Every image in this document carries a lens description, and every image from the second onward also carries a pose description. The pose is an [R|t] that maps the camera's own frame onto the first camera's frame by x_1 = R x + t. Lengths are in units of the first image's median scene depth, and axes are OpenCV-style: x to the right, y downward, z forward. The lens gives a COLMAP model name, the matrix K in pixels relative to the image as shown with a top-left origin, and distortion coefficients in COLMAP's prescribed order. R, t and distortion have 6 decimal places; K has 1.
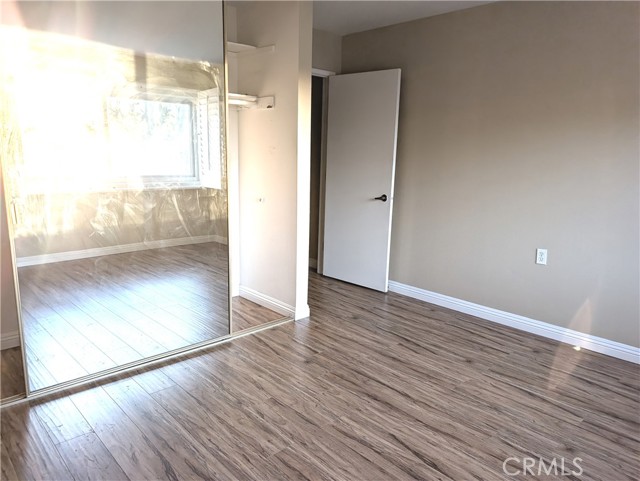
lens RADIAL K [[461.1, 0, 324.3], [0, 461.1, 237.1], [0, 0, 1]] dist [0.021713, -0.016857]
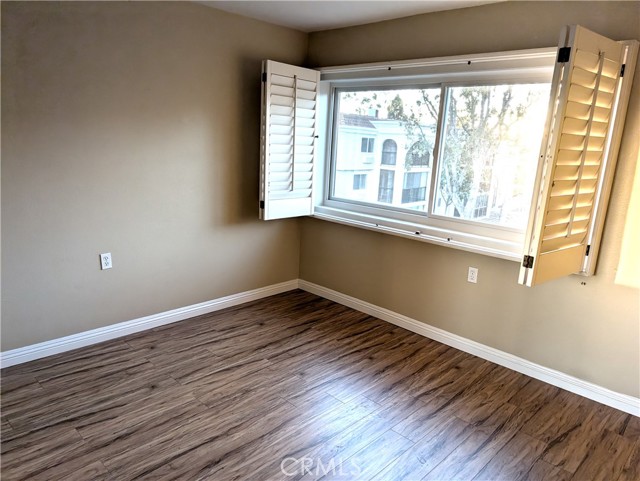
lens RADIAL K [[461.1, 0, 323.7], [0, 461.1, 242.0], [0, 0, 1]] dist [0.021713, -0.016857]
pose [[-0.047419, -0.245395, 0.968263, -0.537880], [0.130434, 0.959532, 0.249570, -0.200663], [-0.990322, 0.138129, -0.013492, 0.632752]]
